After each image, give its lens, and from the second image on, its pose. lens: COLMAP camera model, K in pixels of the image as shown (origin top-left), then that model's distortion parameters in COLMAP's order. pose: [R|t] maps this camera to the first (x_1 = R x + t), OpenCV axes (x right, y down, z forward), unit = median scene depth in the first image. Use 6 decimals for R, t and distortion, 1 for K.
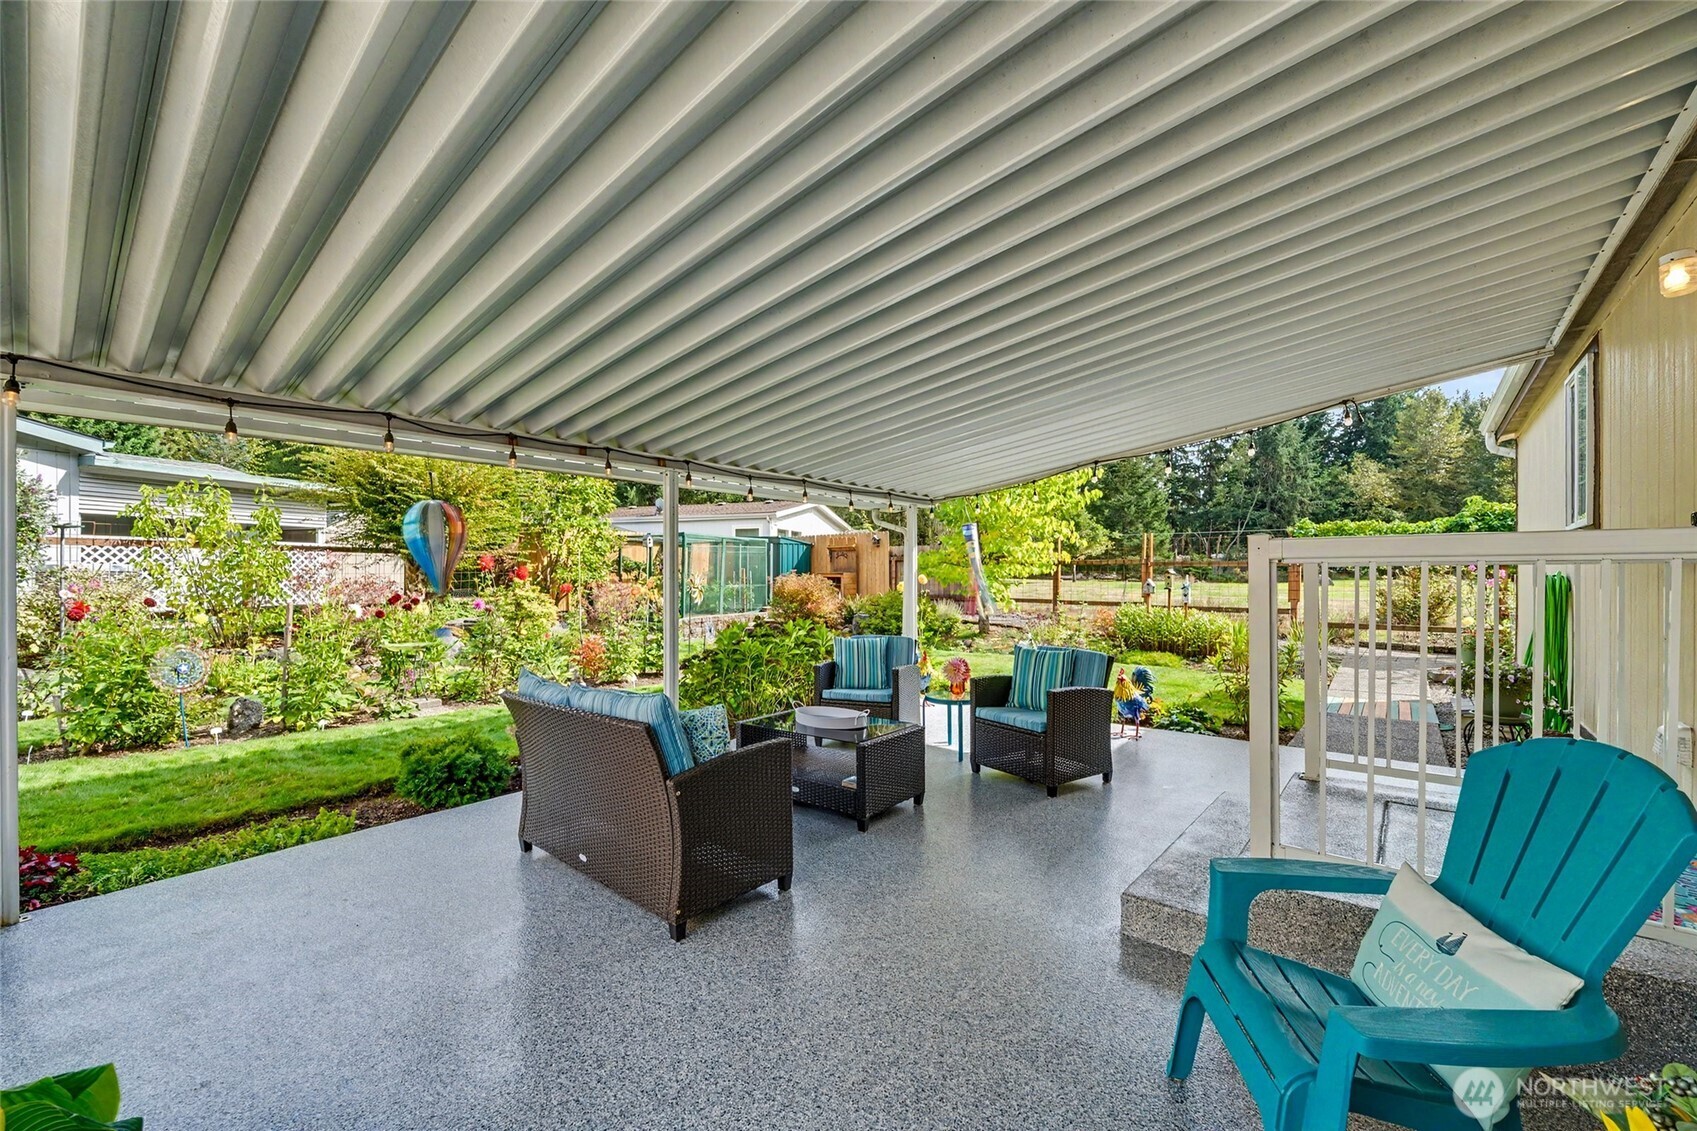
lens RADIAL K [[698.0, 0, 848.5], [0, 698.0, 565.5], [0, 0, 1]] dist [-0.003027, 0.000096]
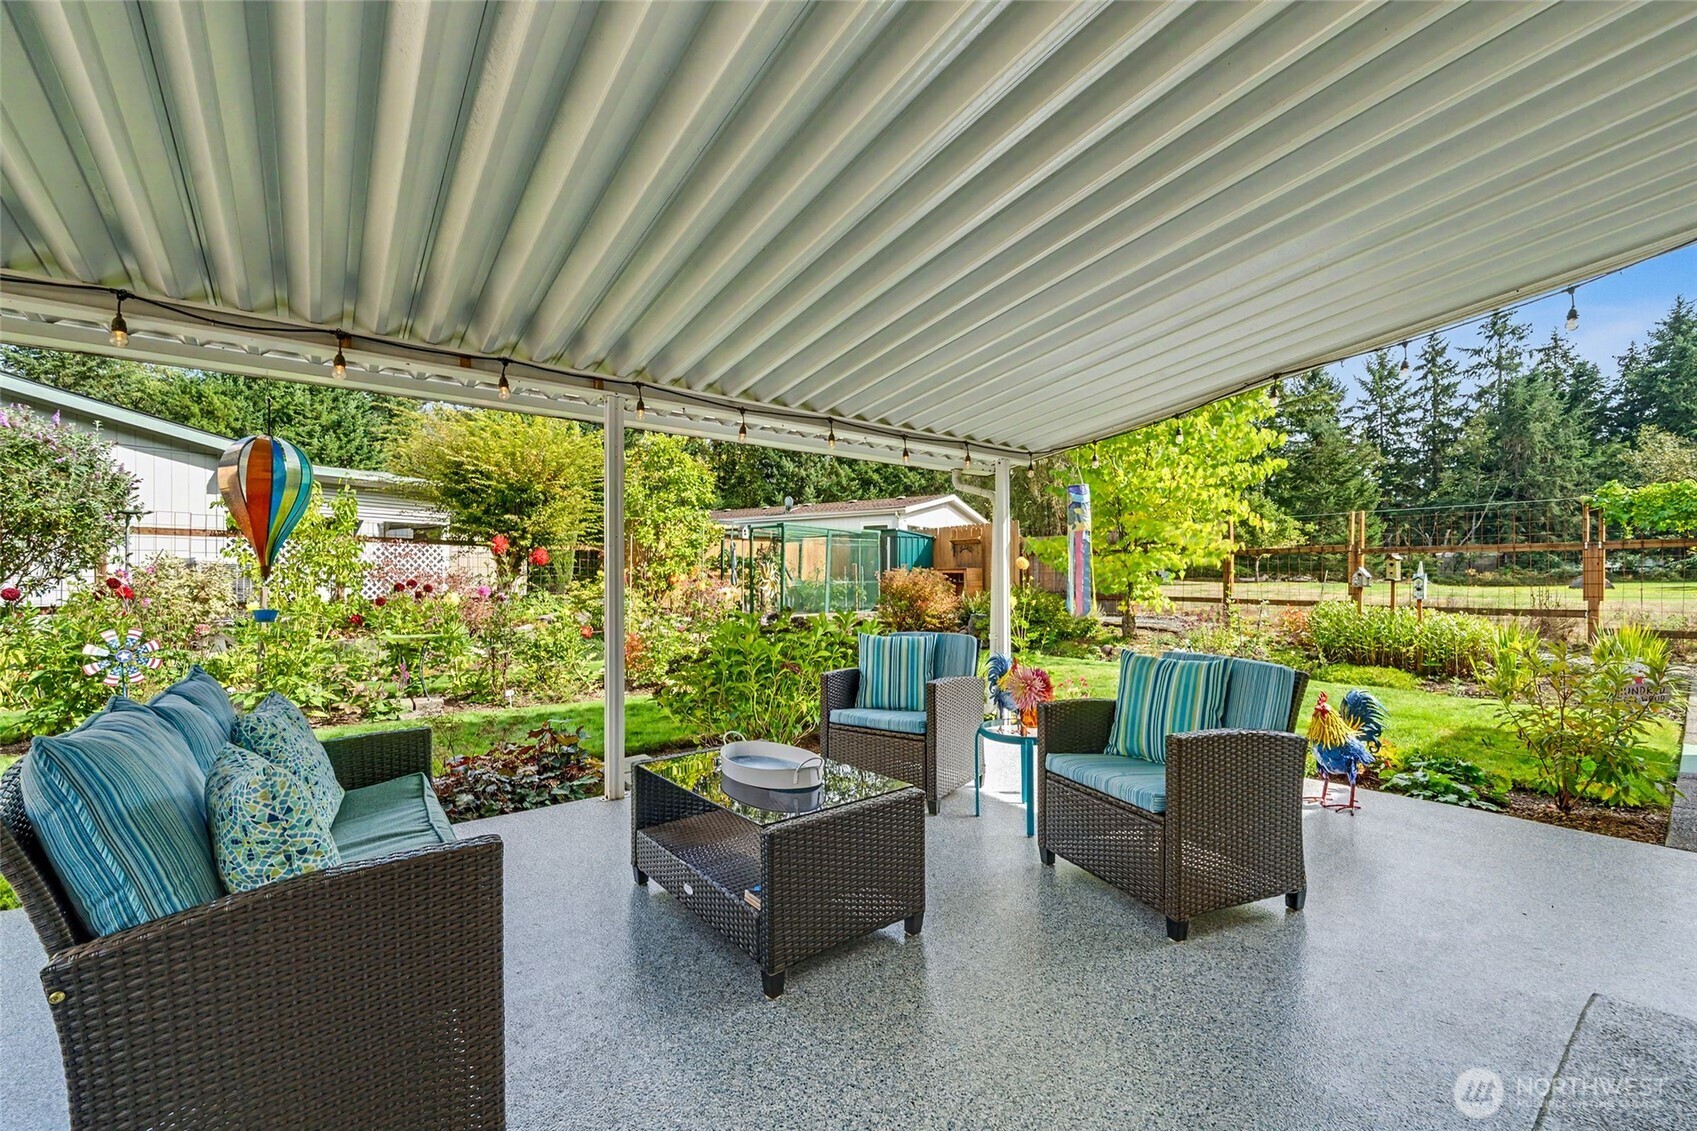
lens RADIAL K [[698.0, 0, 848.5], [0, 698.0, 565.5], [0, 0, 1]] dist [-0.003027, 0.000096]
pose [[0.976039, -0.005287, -0.217529, 0.065355], [0.003887, 0.999969, -0.006864, 0.021239], [0.217559, 0.005854, 0.976030, 0.170814]]
